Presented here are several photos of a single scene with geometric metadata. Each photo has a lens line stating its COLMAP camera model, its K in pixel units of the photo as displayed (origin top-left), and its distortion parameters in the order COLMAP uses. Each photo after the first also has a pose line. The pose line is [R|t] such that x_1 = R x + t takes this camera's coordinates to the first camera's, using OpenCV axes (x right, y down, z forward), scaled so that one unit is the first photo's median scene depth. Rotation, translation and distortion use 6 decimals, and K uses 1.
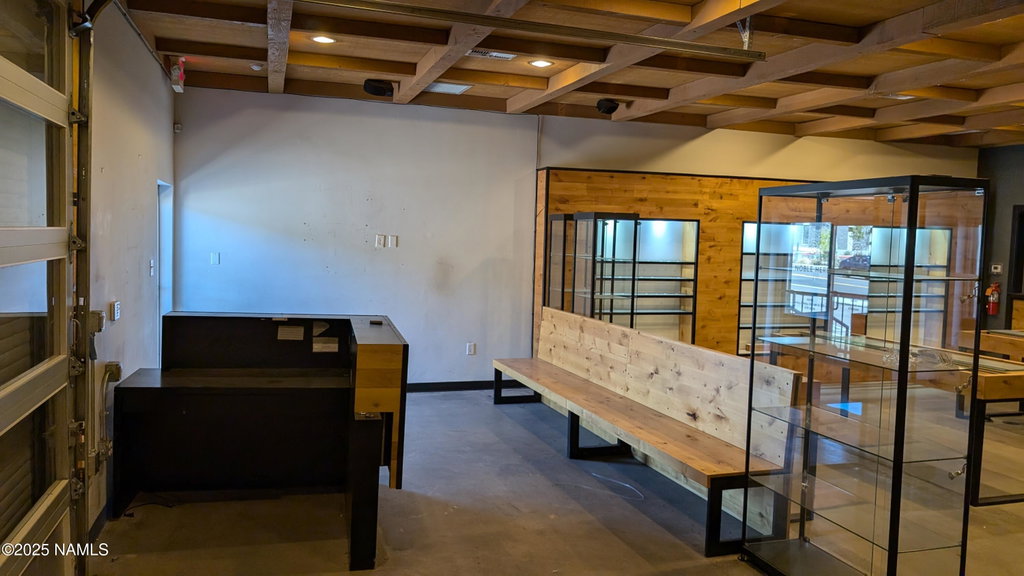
lens RADIAL K [[742.4, 0, 500.5], [0, 742.4, 272.6], [0, 0, 1]] dist [0.025824, -0.033392]
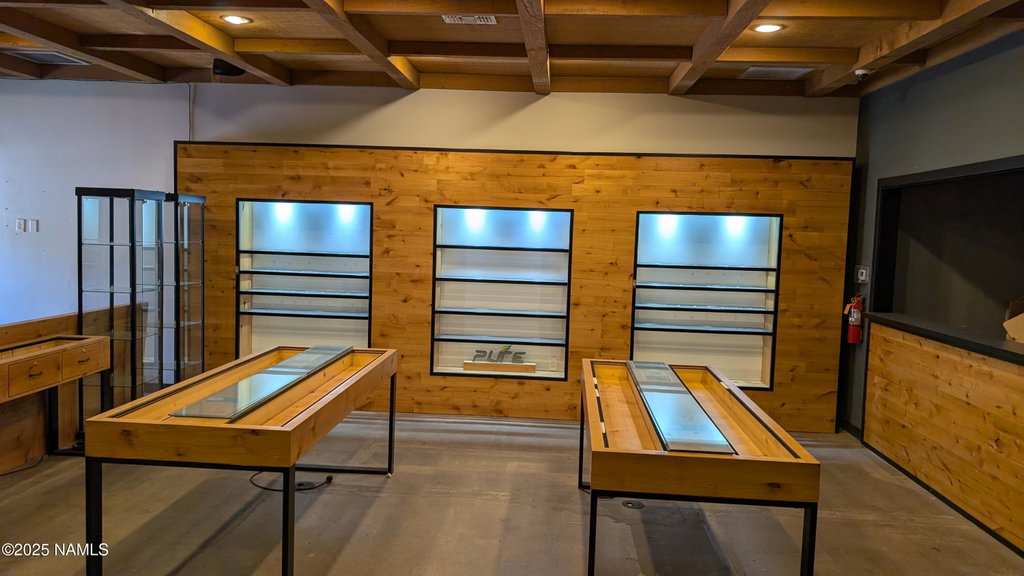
lens RADIAL K [[742.4, 0, 515.4], [0, 742.4, 295.1], [0, 0, 1]] dist [0.025824, -0.033392]
pose [[0.933776, 0.034614, -0.356180, 0.772266], [-0.027214, 0.999297, 0.025766, 0.004793], [0.356821, -0.014367, 0.934062, 0.331265]]
